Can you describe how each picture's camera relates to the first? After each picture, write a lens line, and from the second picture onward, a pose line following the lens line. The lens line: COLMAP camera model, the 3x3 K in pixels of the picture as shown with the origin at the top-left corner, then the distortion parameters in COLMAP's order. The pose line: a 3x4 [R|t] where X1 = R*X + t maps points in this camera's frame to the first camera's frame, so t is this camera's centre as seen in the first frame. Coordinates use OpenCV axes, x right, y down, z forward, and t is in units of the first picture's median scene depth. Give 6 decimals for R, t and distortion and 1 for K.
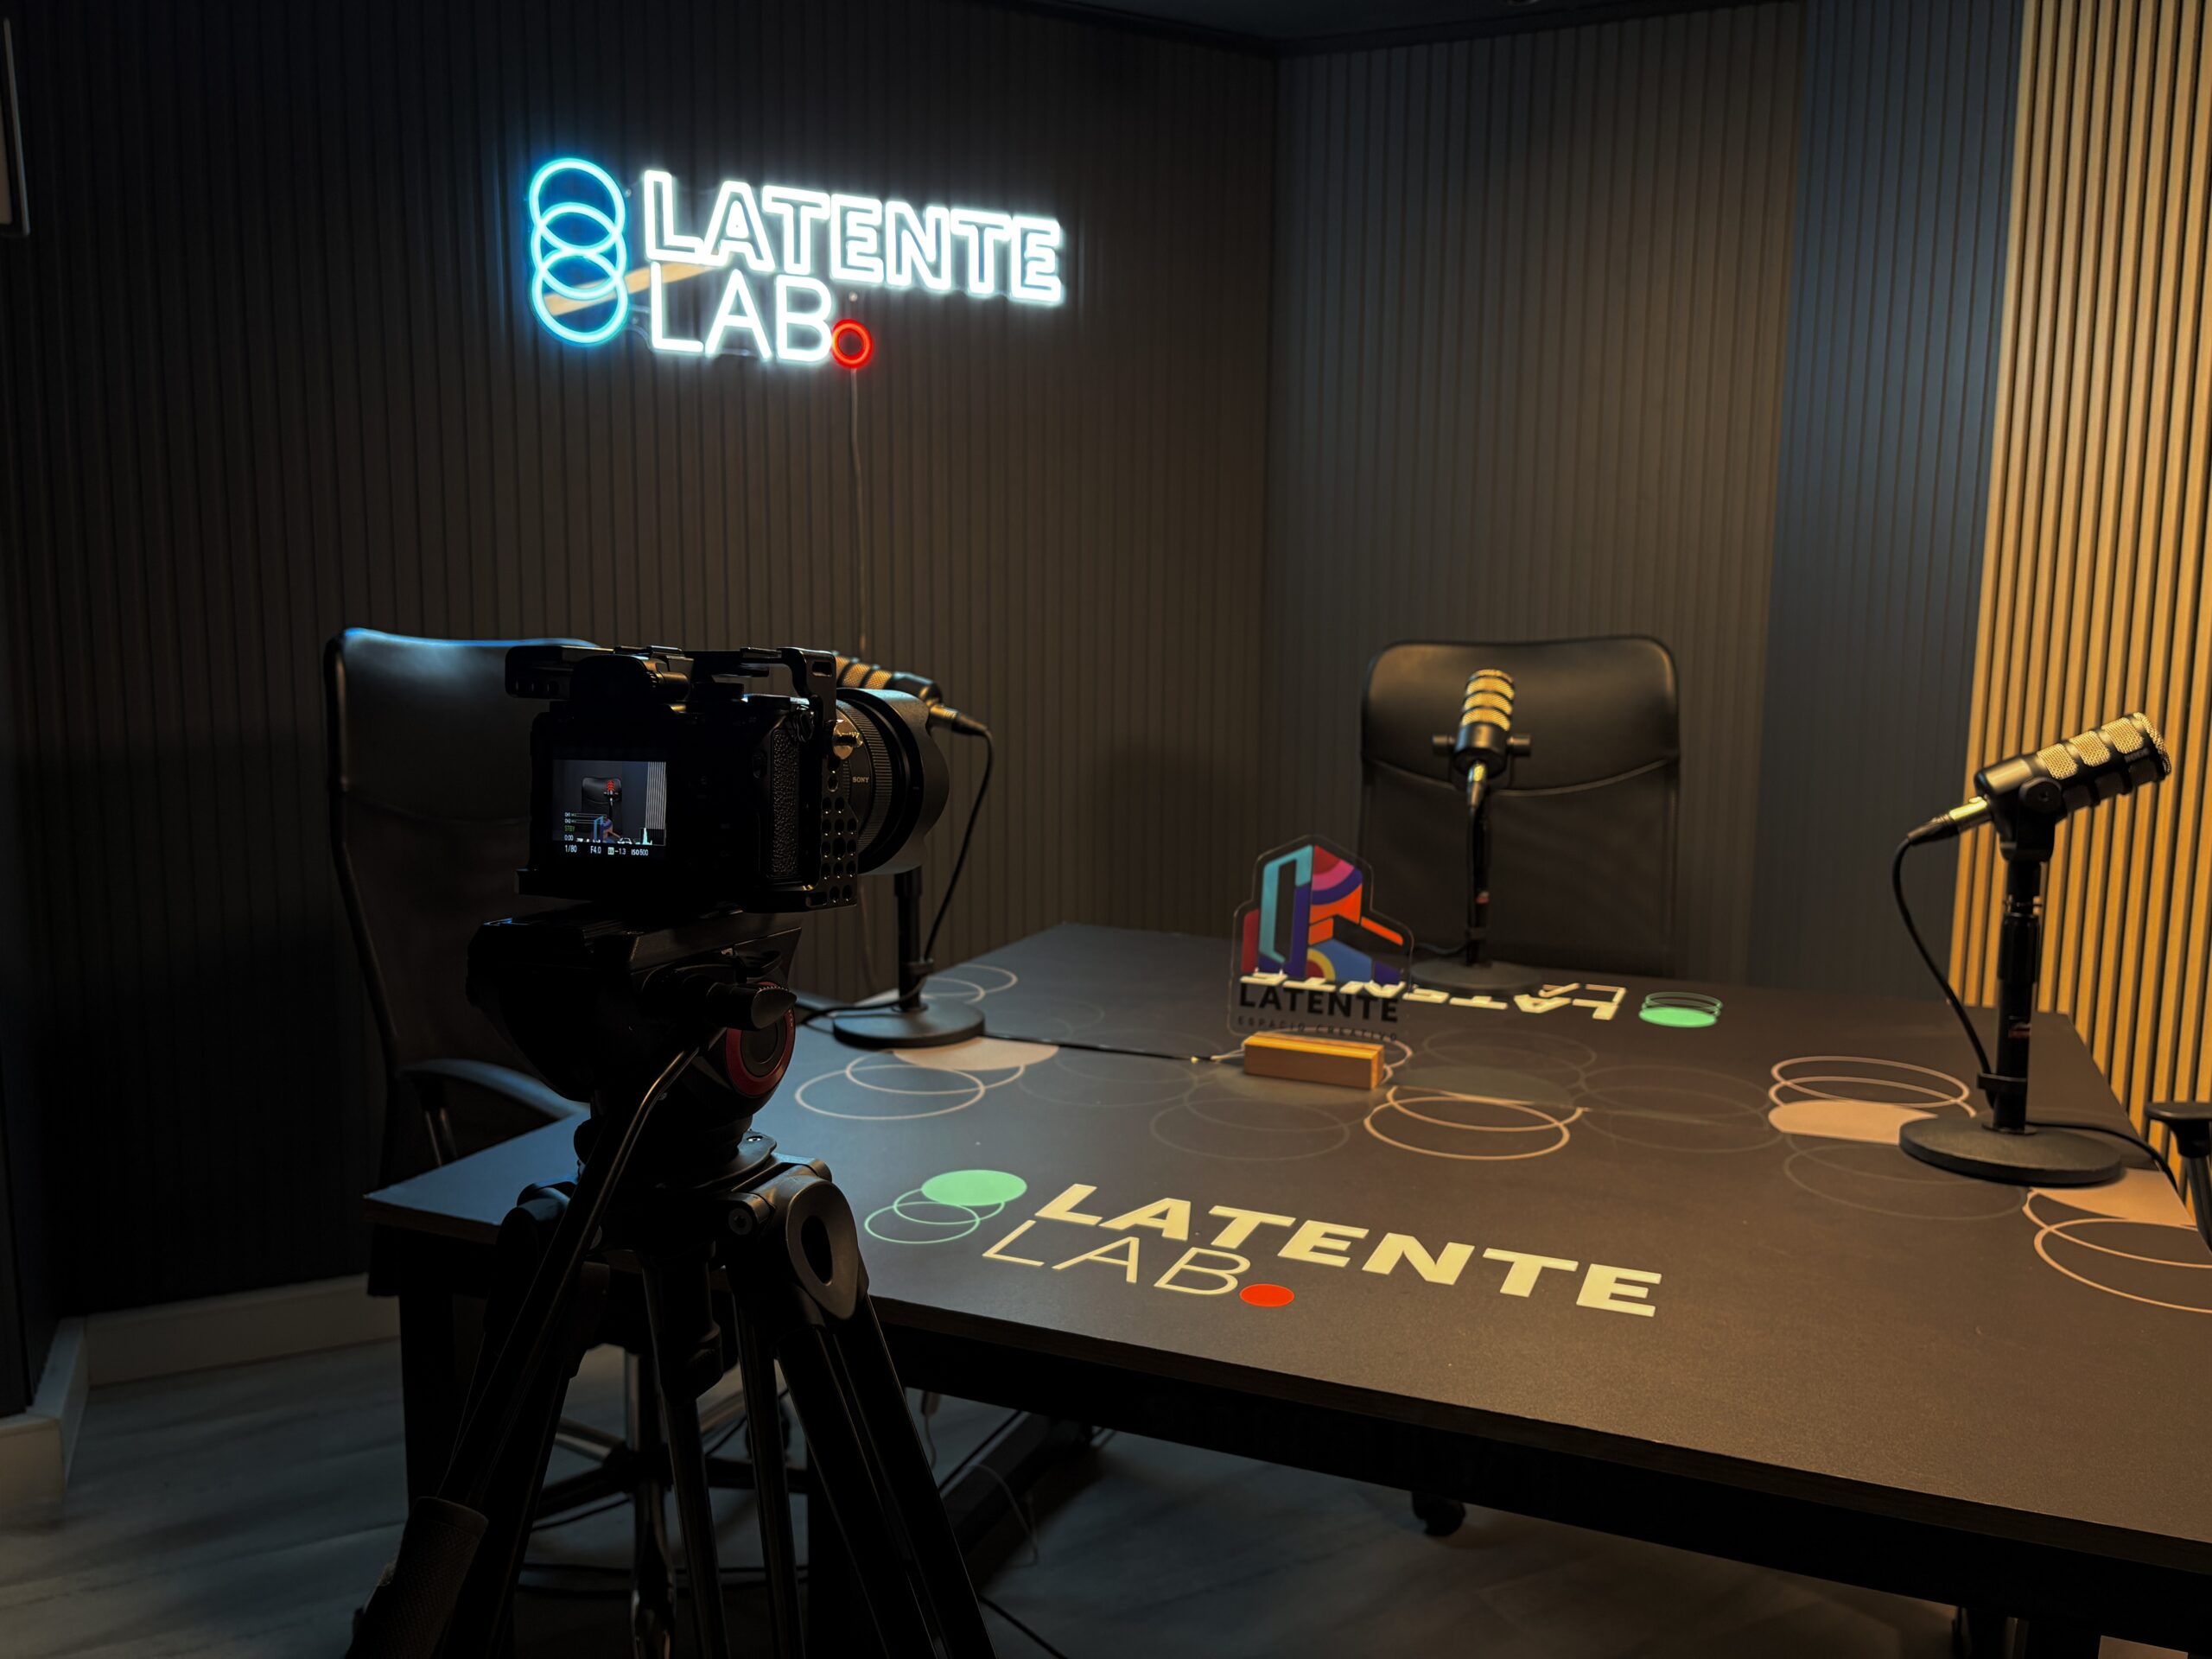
lens RADIAL K [[1683.3, 0, 1101.6], [0, 1683.3, 831.4], [0, 0, 1]] dist [0.017311, -0.004854]
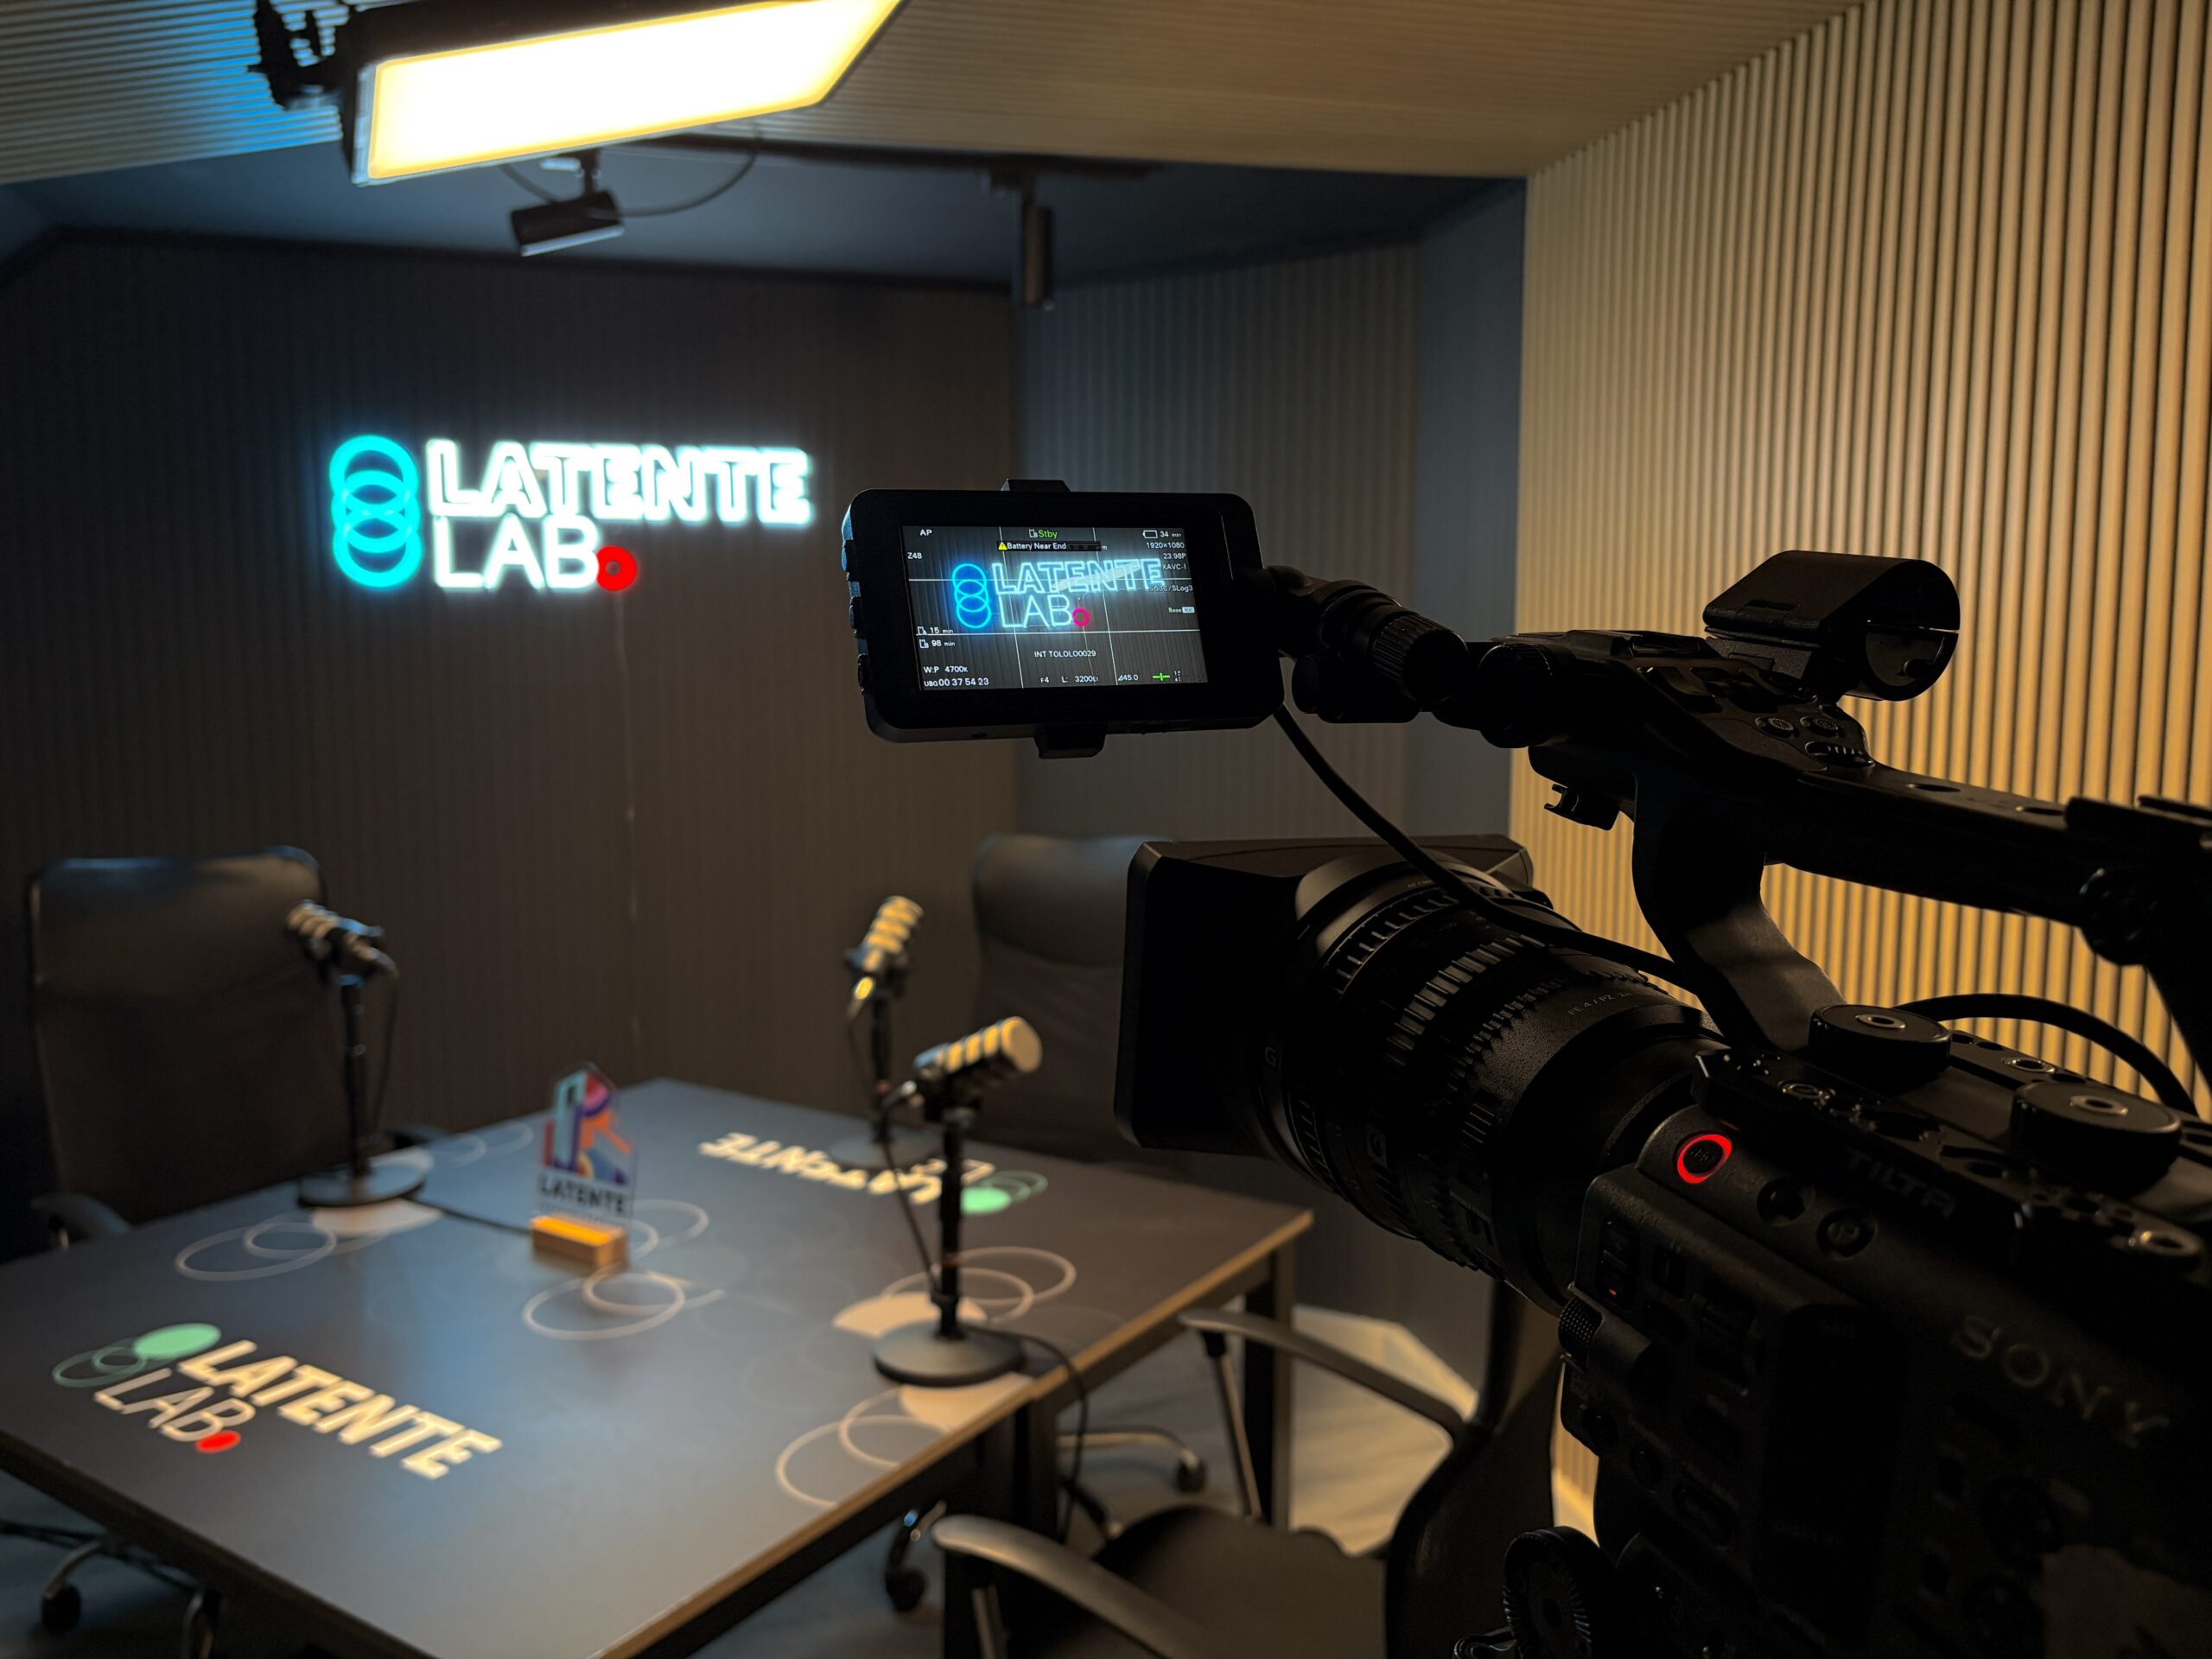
lens RADIAL K [[1695.4, 0, 1128.9], [0, 1695.4, 838.1], [0, 0, 1]] dist [-0.000478, -0.001638]
pose [[0.984753, 0.009048, -0.173724, 0.469314], [-0.010652, 0.999909, -0.008300, -0.102066], [0.173633, 0.010024, 0.984759, -0.132233]]
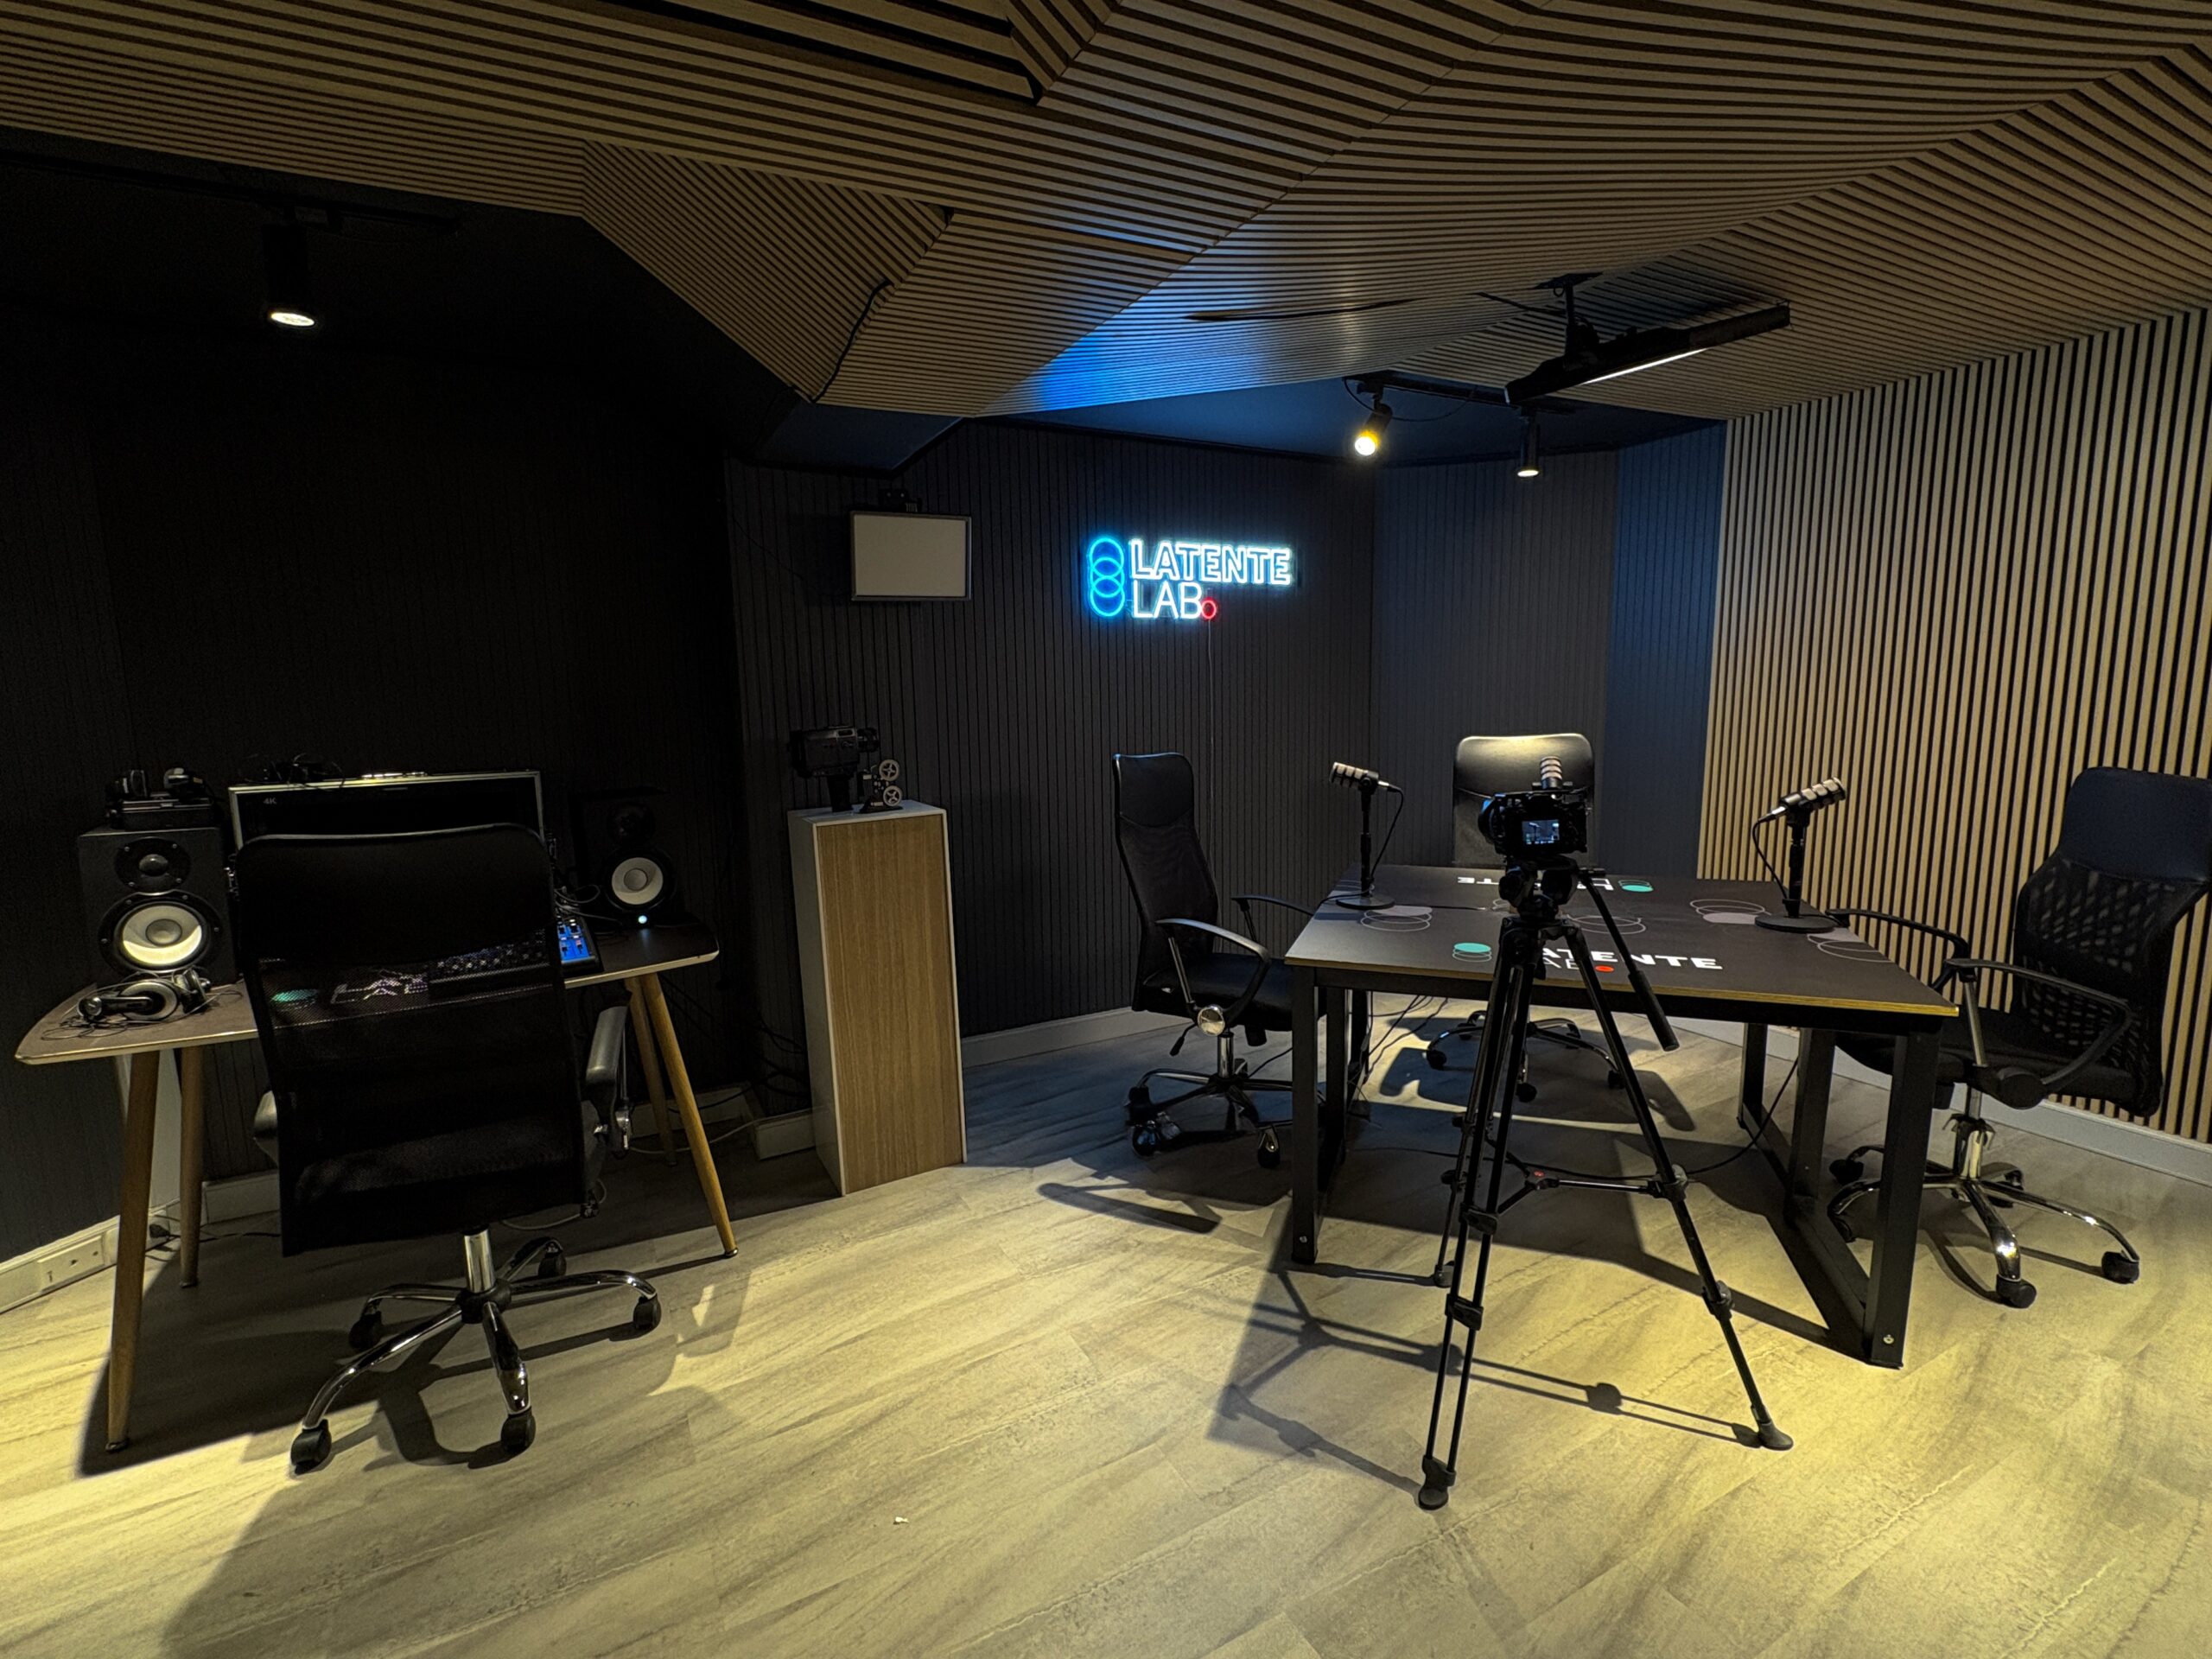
lens RADIAL K [[1012.8, 0, 1106.0], [0, 1012.8, 829.5], [0, 0, 1]] dist [0.001053, -0.000010]
pose [[0.998442, -0.035108, 0.043376, -0.394050], [0.034356, 0.999248, 0.017979, -0.027431], [-0.043975, -0.016461, 0.998897, -0.386435]]
